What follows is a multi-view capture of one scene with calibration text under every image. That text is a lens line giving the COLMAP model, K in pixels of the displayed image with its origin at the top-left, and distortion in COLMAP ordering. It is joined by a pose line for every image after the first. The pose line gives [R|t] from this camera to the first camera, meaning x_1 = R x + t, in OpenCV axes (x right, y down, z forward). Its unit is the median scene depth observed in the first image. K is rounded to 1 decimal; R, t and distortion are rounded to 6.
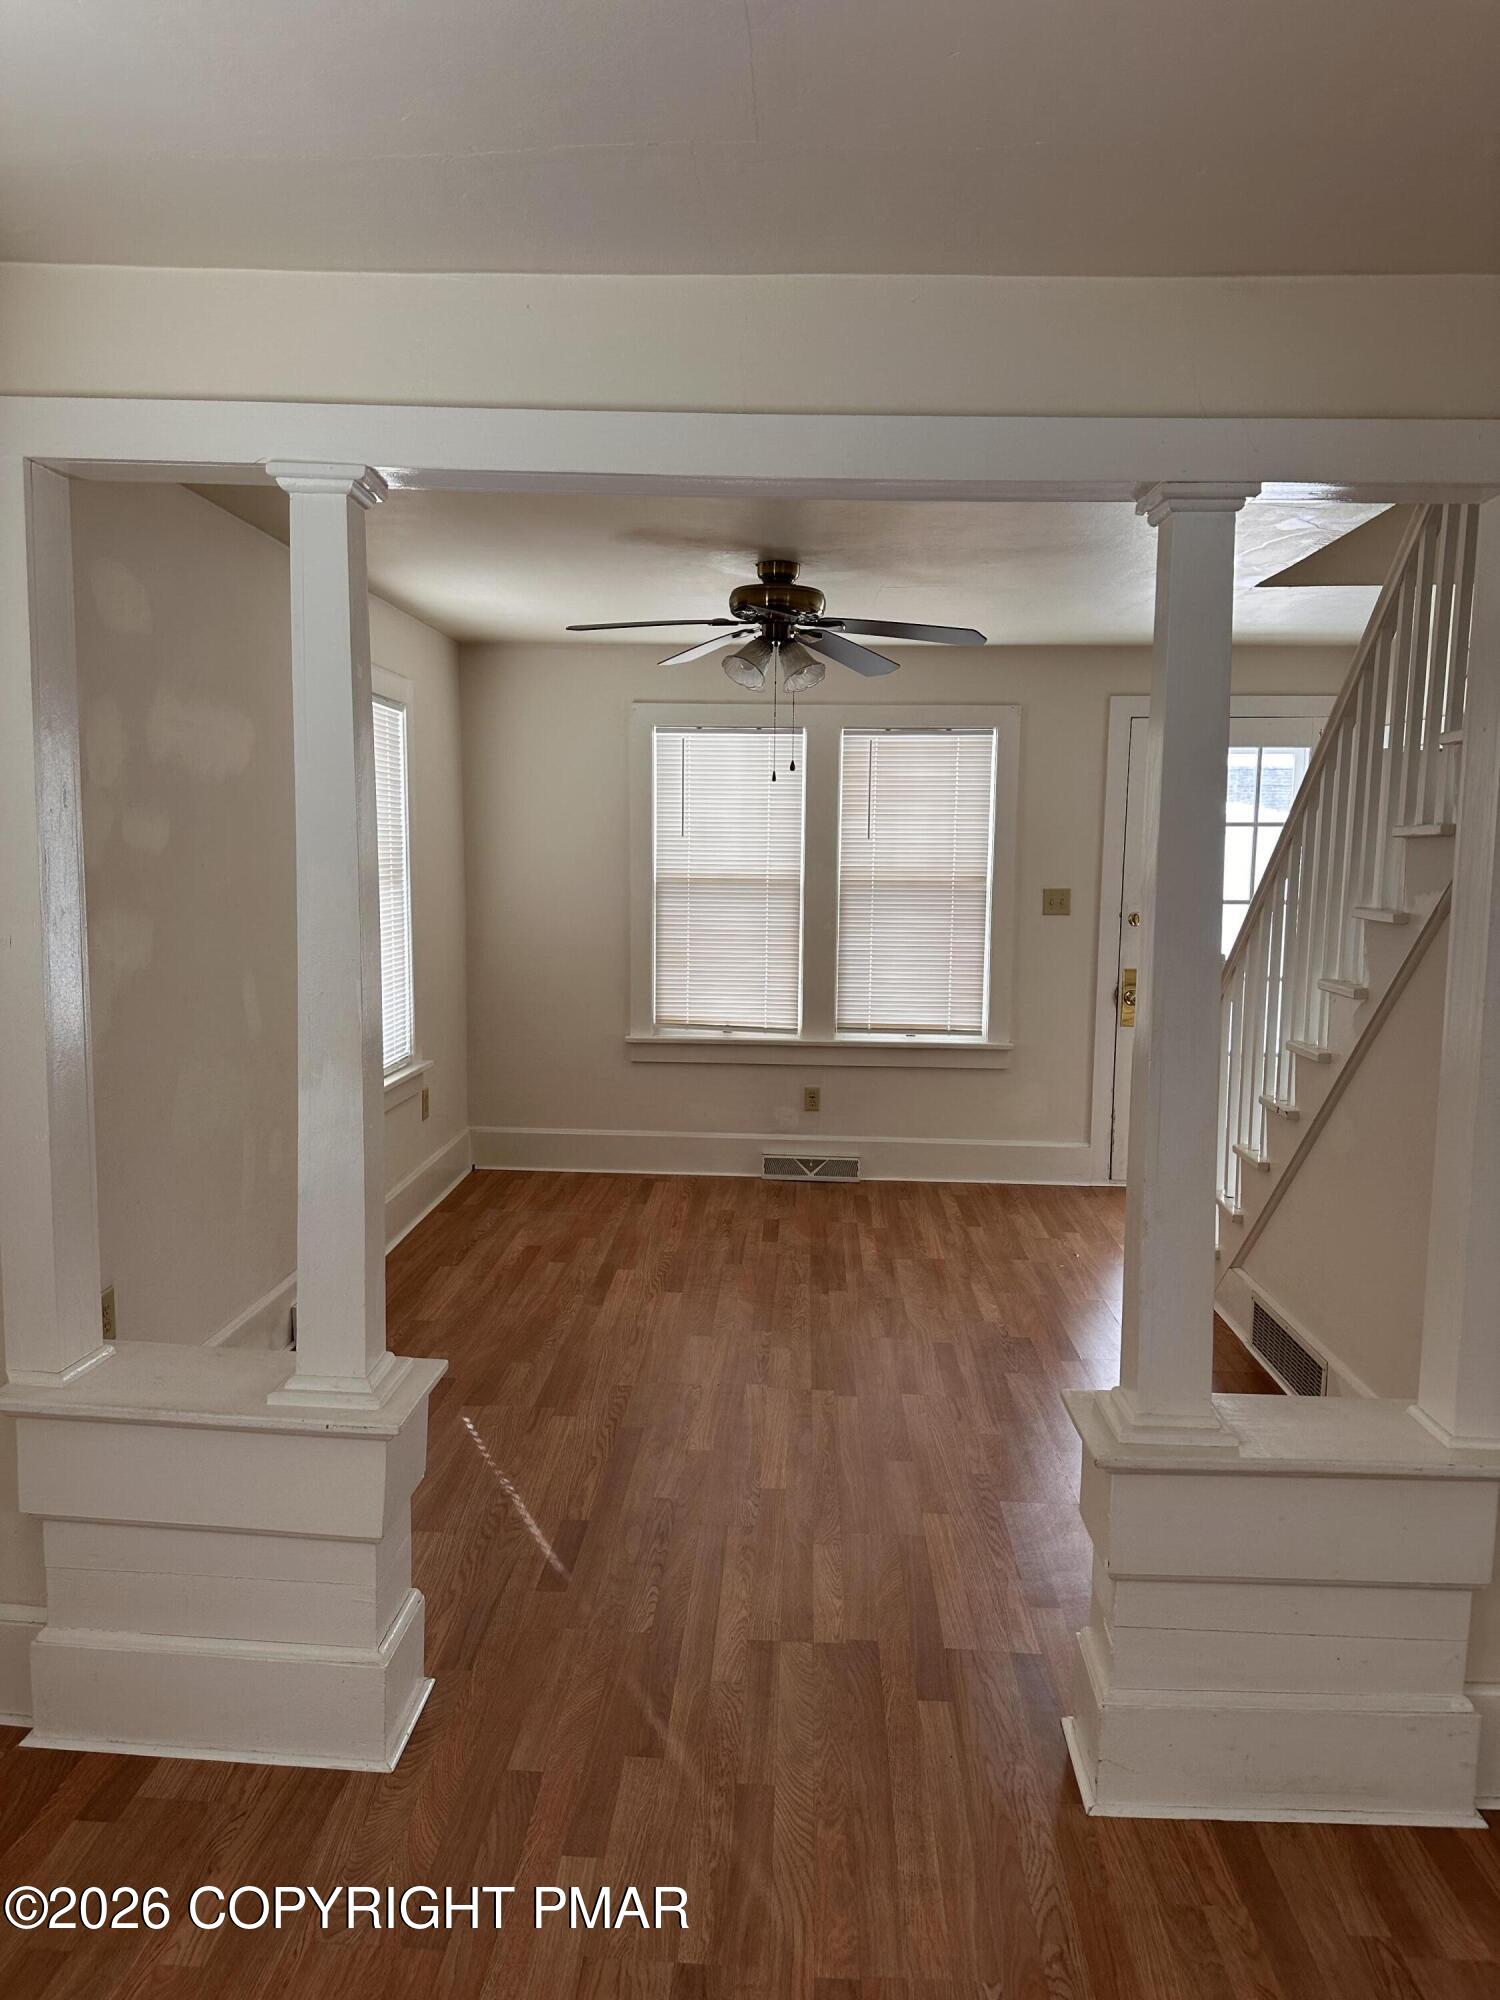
lens RADIAL K [[1401.3, 0, 730.6], [0, 1401.3, 1004.5], [0, 0, 1]] dist [0.144344, -0.239651]
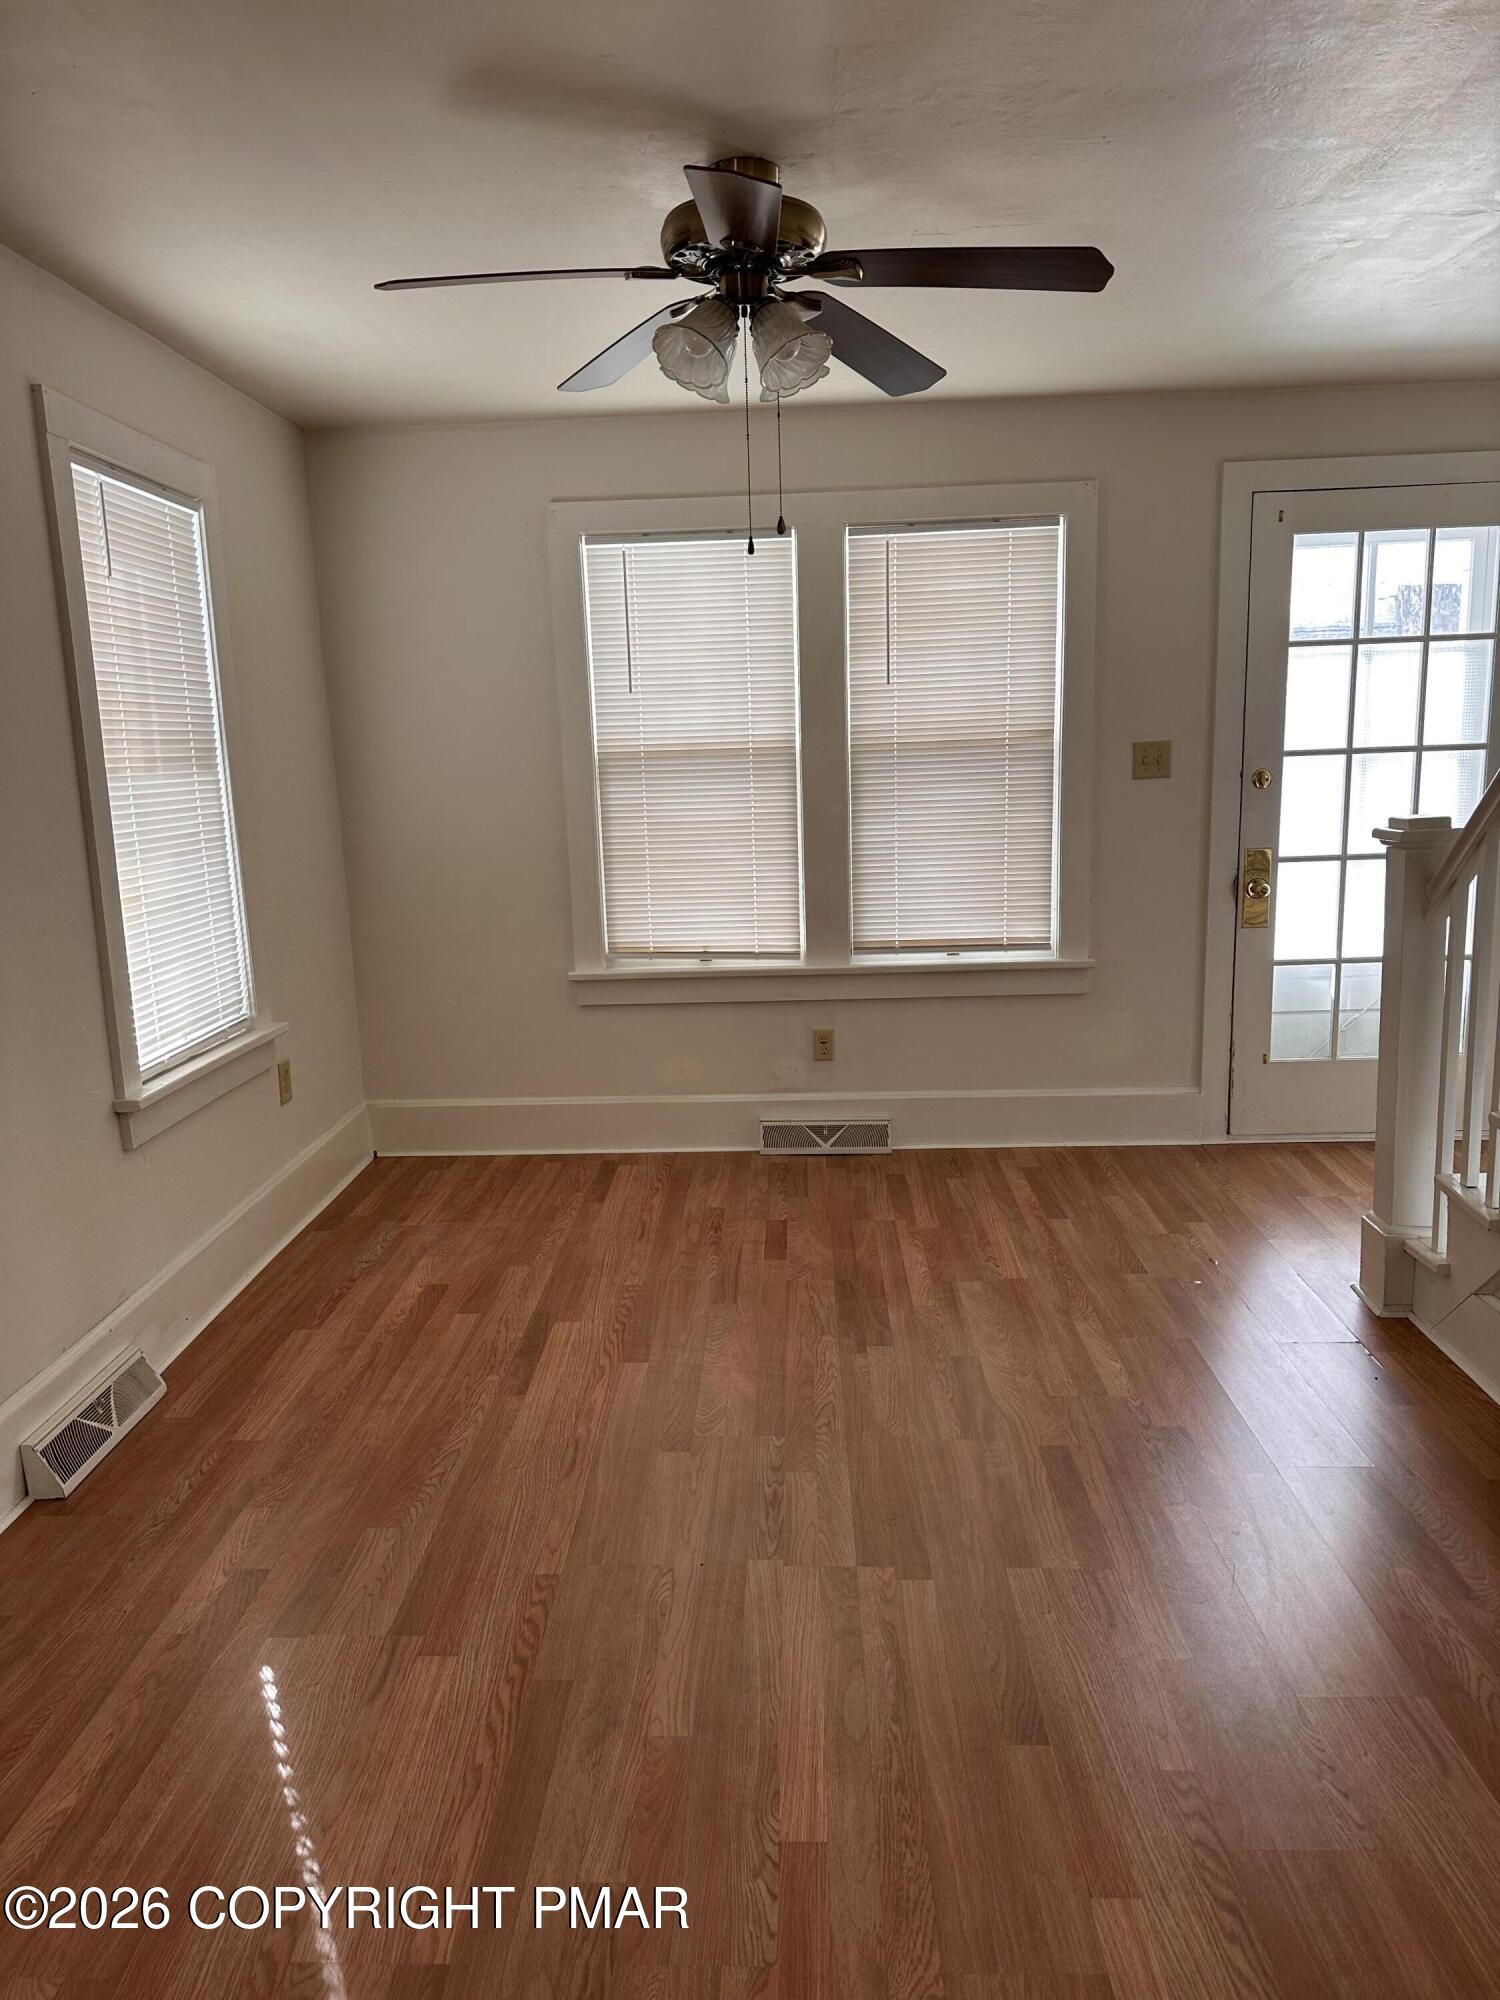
lens RADIAL K [[1401.3, 0, 730.6], [0, 1401.3, 1004.5], [0, 0, 1]] dist [0.144344, -0.239651]
pose [[0.998999, -0.044663, 0.002351, 0.009314], [0.044405, 0.996758, 0.067095, -0.007174], [-0.005340, -0.066924, 0.997744, 0.297490]]
